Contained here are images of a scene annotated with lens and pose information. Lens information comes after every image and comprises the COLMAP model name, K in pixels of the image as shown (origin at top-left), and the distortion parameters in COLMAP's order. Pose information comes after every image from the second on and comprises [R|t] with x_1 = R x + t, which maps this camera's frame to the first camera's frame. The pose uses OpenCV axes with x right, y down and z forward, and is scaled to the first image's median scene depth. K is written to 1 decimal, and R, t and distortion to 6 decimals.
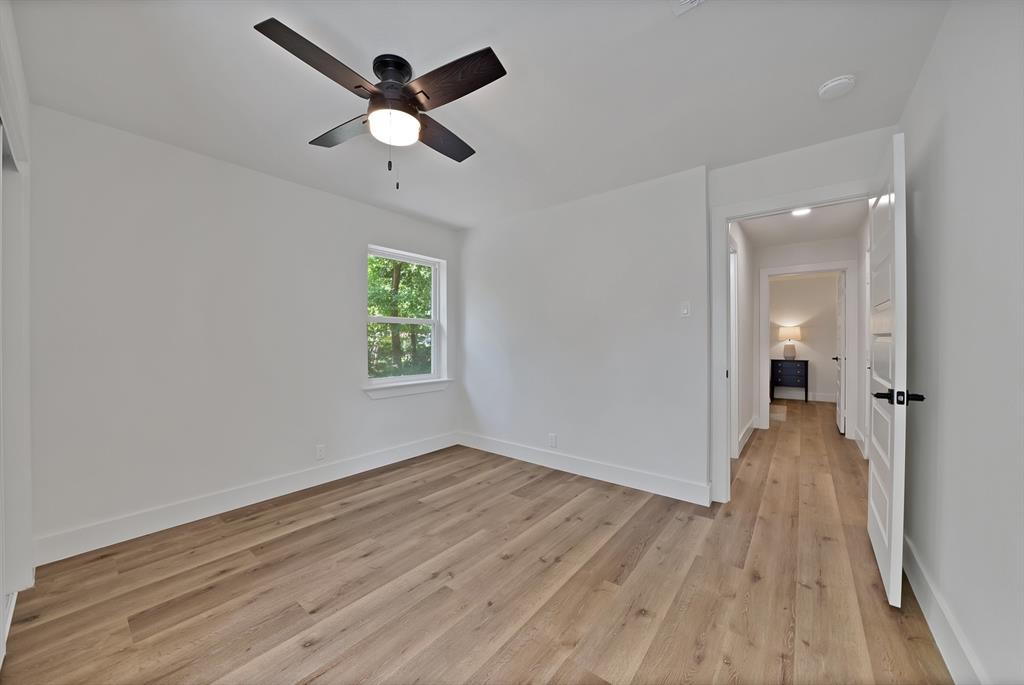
lens RADIAL K [[367.8, 0, 517.5], [0, 367.8, 337.8], [0, 0, 1]] dist [-0.025965, 0.002560]
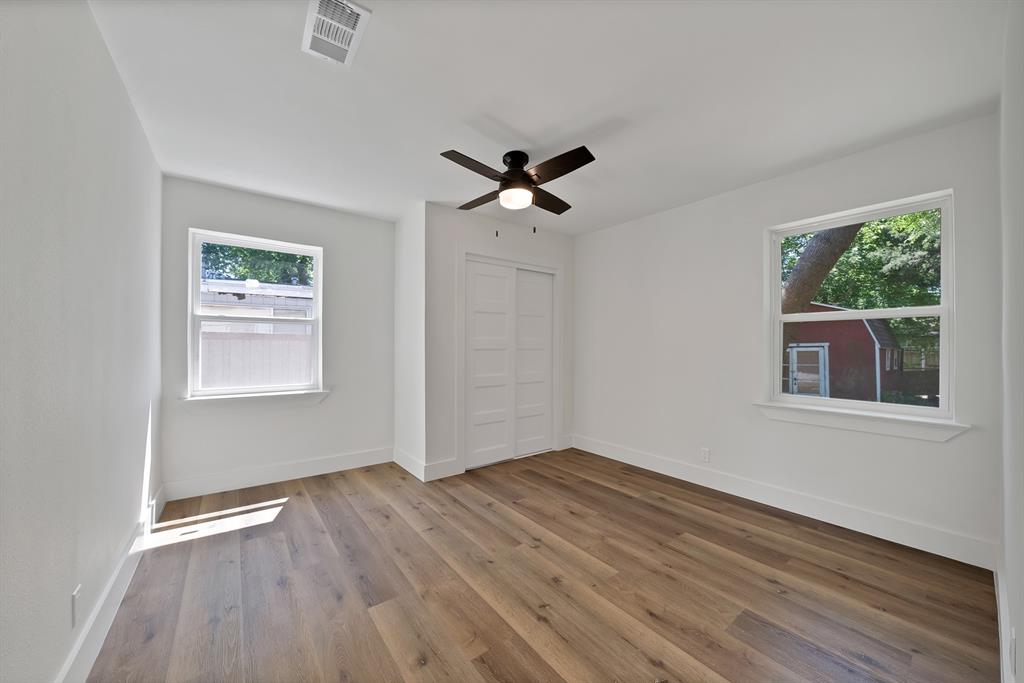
lens RADIAL K [[367.8, 0, 513.8], [0, 367.8, 344.0], [0, 0, 1]] dist [-0.025965, 0.002560]
pose [[-0.245264, -0.002036, -0.969454, 0.856519], [0.003234, 0.999991, -0.002918, 0.006840], [0.969451, -0.003851, -0.245255, 1.083382]]
